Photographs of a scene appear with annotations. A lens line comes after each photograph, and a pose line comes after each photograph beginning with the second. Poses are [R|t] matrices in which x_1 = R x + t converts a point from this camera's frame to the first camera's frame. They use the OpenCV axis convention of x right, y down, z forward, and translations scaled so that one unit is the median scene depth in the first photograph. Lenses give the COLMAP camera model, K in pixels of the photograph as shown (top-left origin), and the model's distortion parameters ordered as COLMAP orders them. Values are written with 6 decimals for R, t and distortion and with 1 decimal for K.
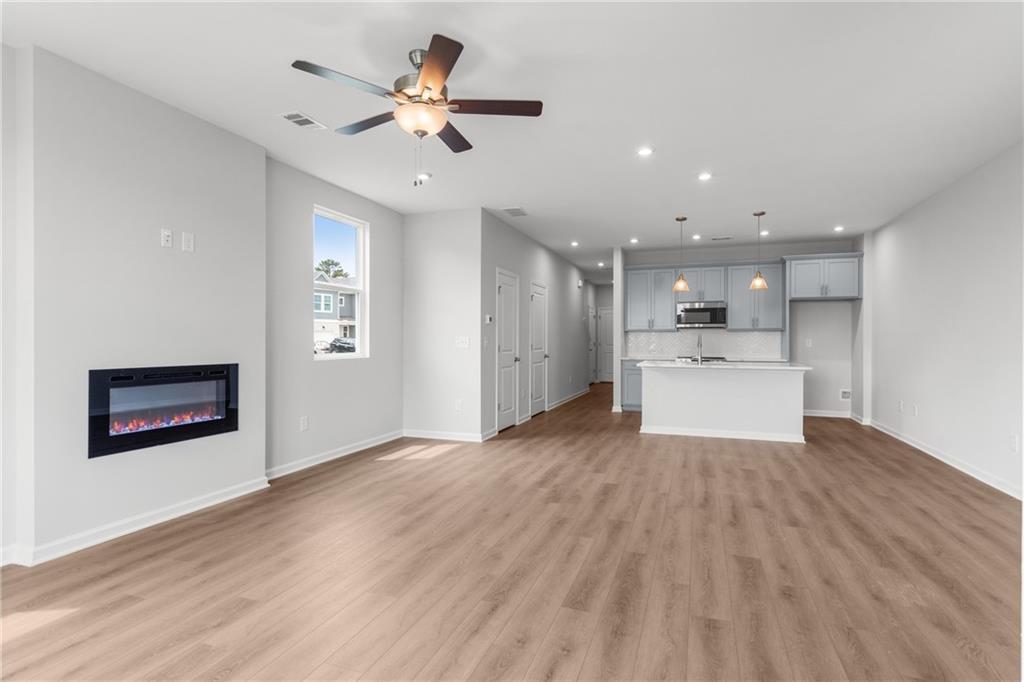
lens RADIAL K [[511.3, 0, 516.9], [0, 511.3, 338.8], [0, 0, 1]] dist [0.001131, 0.001459]
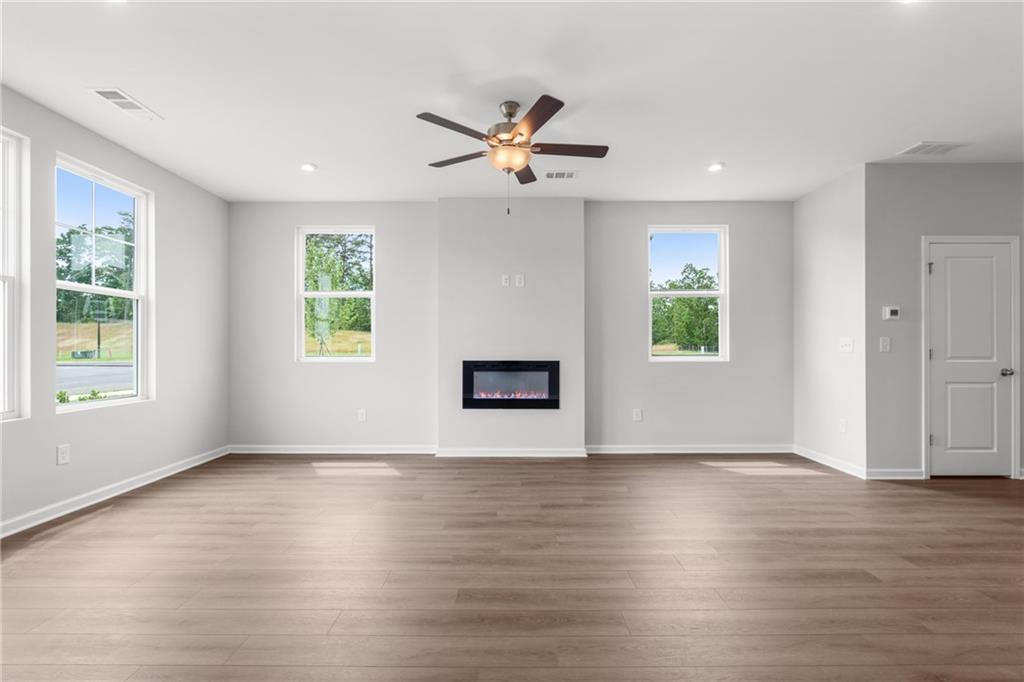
lens RADIAL K [[468.3, 0, 518.1], [0, 468.3, 344.2], [0, 0, 1]] dist [-0.000834, 0.000398]
pose [[0.348327, -0.010959, -0.937309, 0.664665], [0.005413, 0.999939, -0.009679, 0.016405], [0.937358, -0.001702, 0.348364, 0.495364]]
